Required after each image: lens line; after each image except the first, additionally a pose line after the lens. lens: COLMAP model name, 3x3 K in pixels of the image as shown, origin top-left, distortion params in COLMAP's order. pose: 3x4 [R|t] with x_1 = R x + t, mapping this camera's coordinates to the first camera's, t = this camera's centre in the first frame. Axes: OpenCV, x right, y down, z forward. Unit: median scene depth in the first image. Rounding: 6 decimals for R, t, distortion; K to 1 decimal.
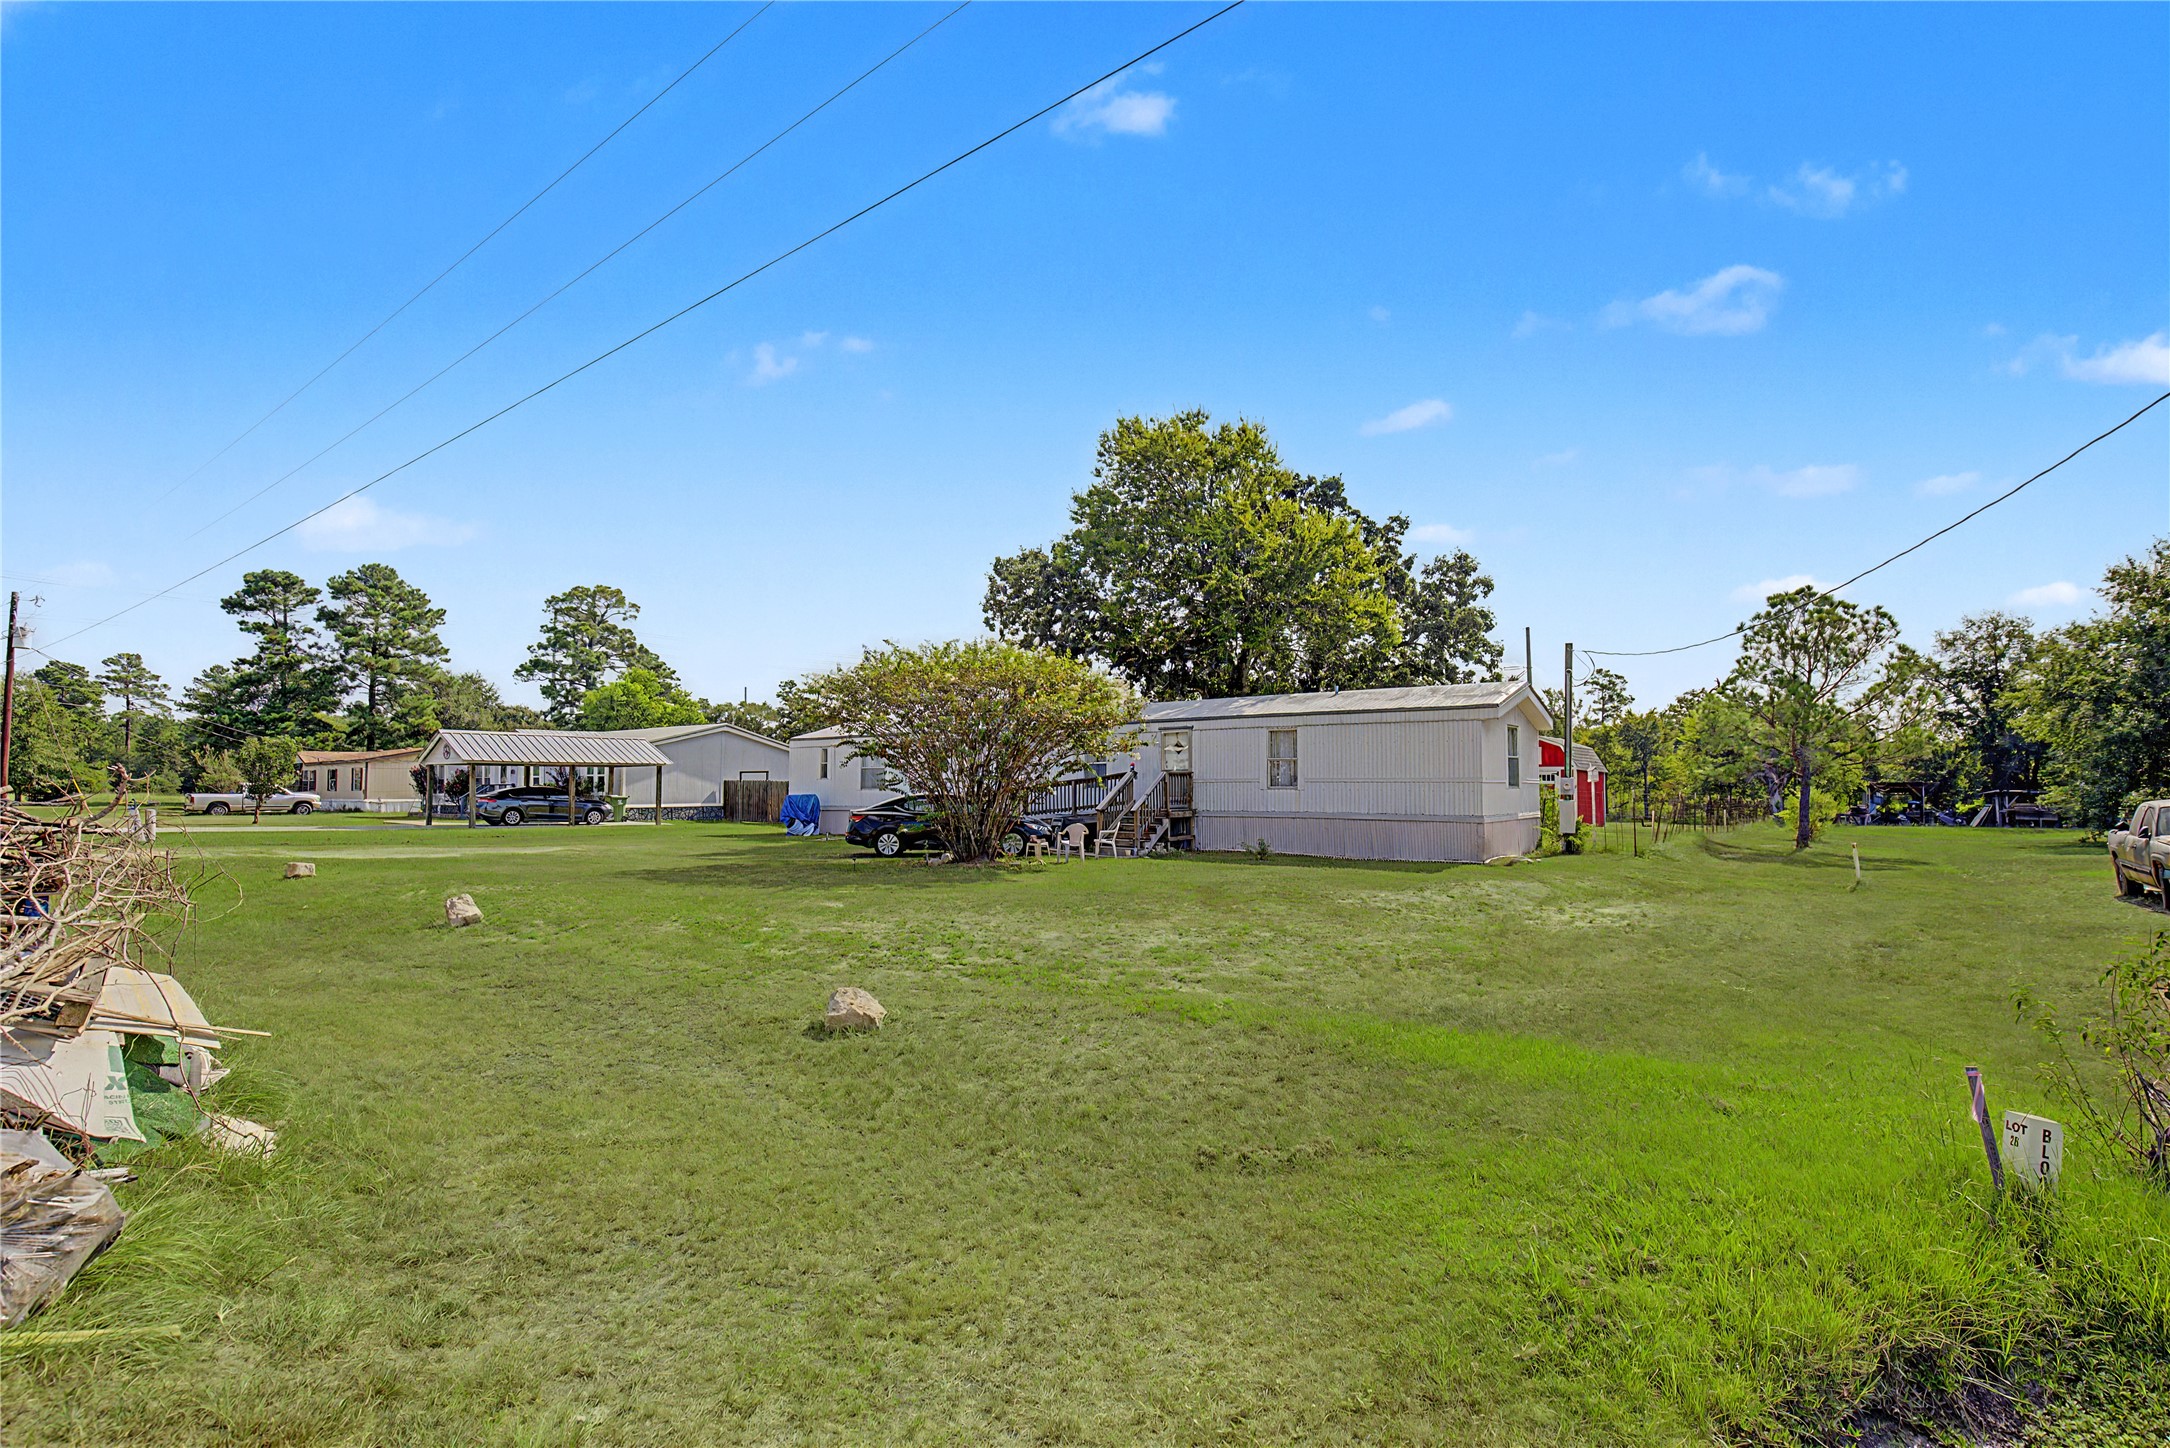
lens RADIAL K [[998.5, 0, 1117.9], [0, 998.5, 734.9], [0, 0, 1]] dist [0.002247, -0.000232]
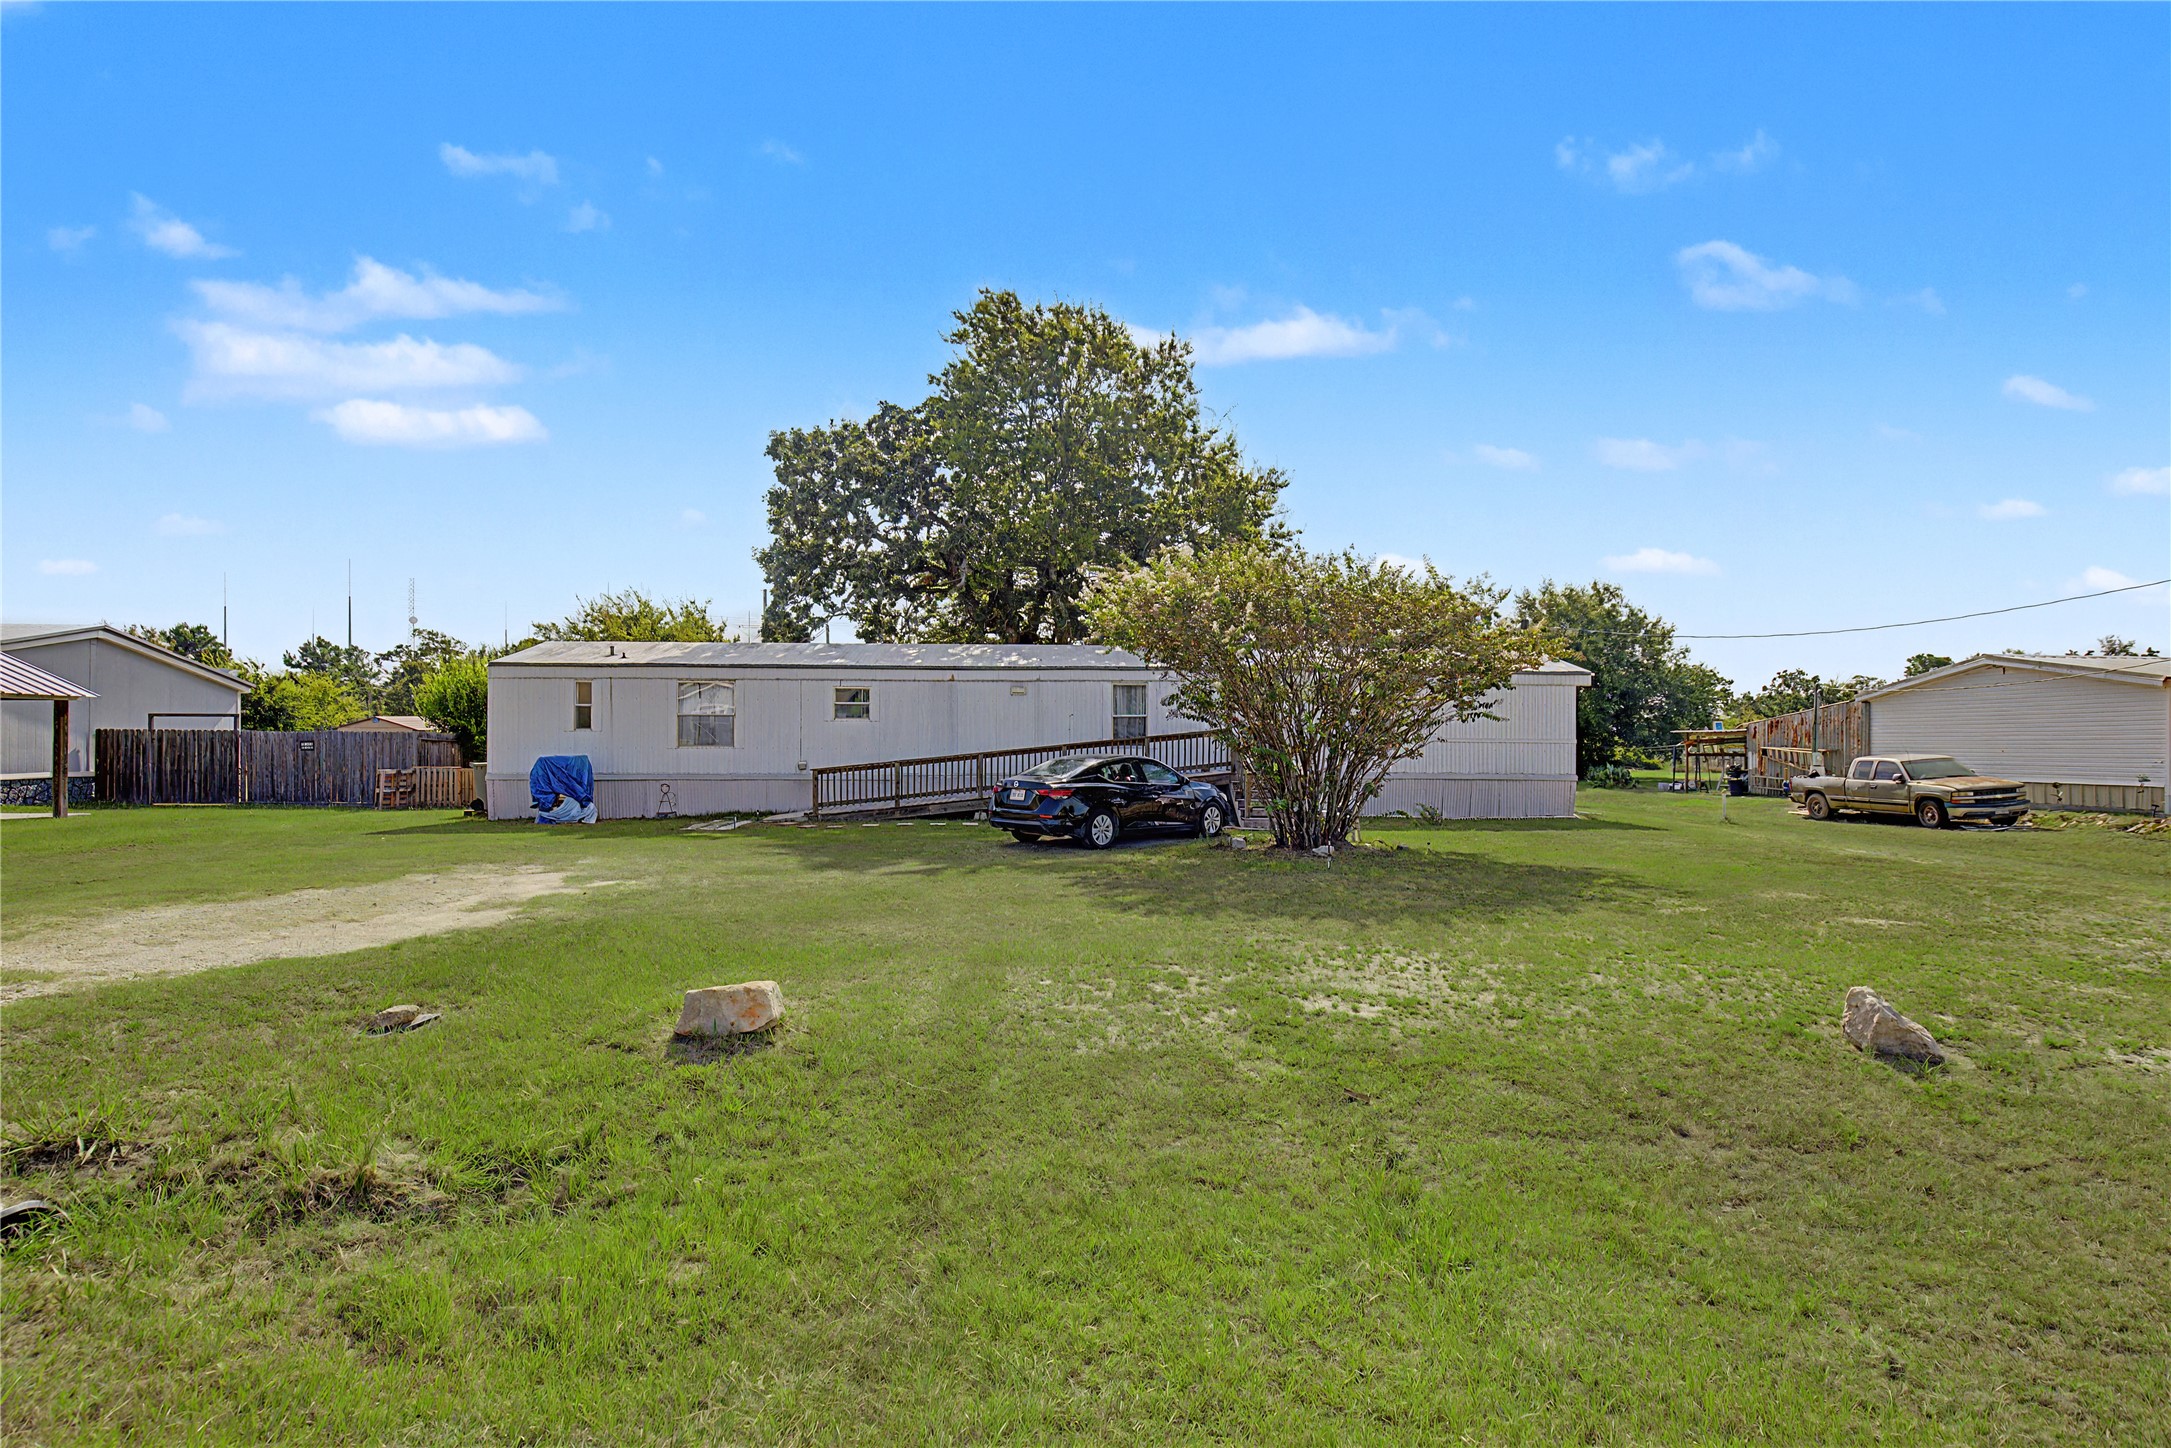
lens RADIAL K [[999.0, 0, 1077.8], [0, 999.0, 721.3], [0, 0, 1]] dist [0.002247, -0.000232]
pose [[0.774639, 0.018316, 0.632138, -0.434476], [-0.036926, 0.999185, 0.016300, 0.016344], [-0.631324, -0.035969, 0.774684, 0.312969]]
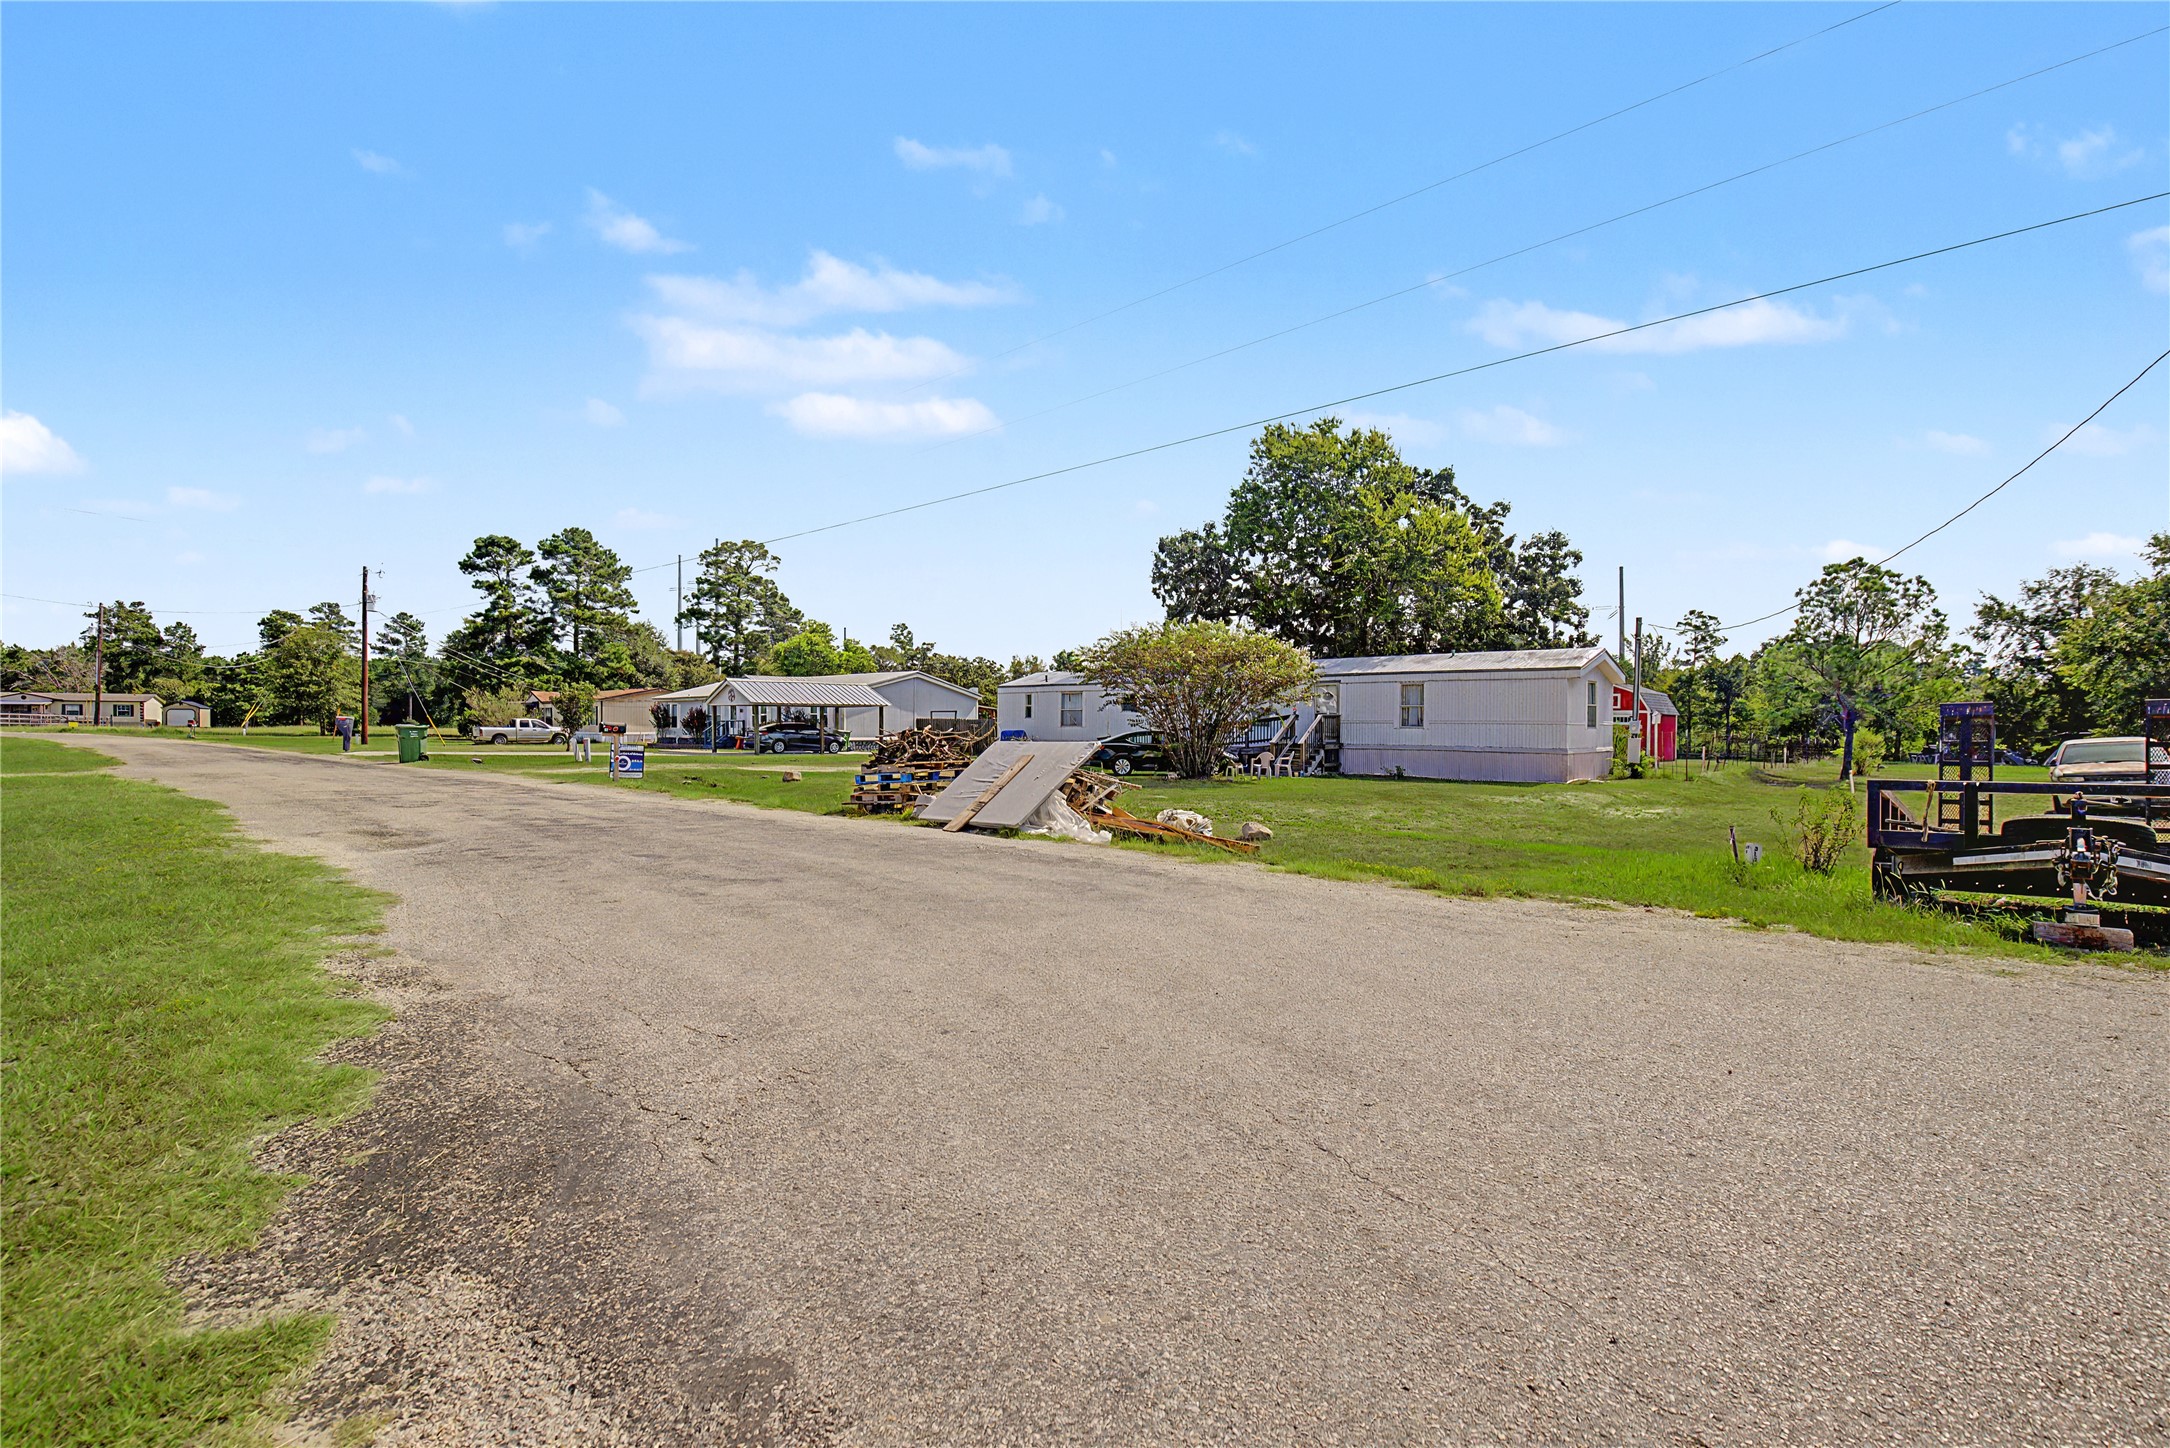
lens RADIAL K [[998.5, 0, 1100.4], [0, 998.5, 725.0], [0, 0, 1]] dist [0.002247, -0.000232]
pose [[0.995909, 0.004694, -0.090244, -0.086248], [0.000138, 0.998570, 0.053463, -0.014459], [0.090366, -0.053257, 0.994484, -0.243886]]
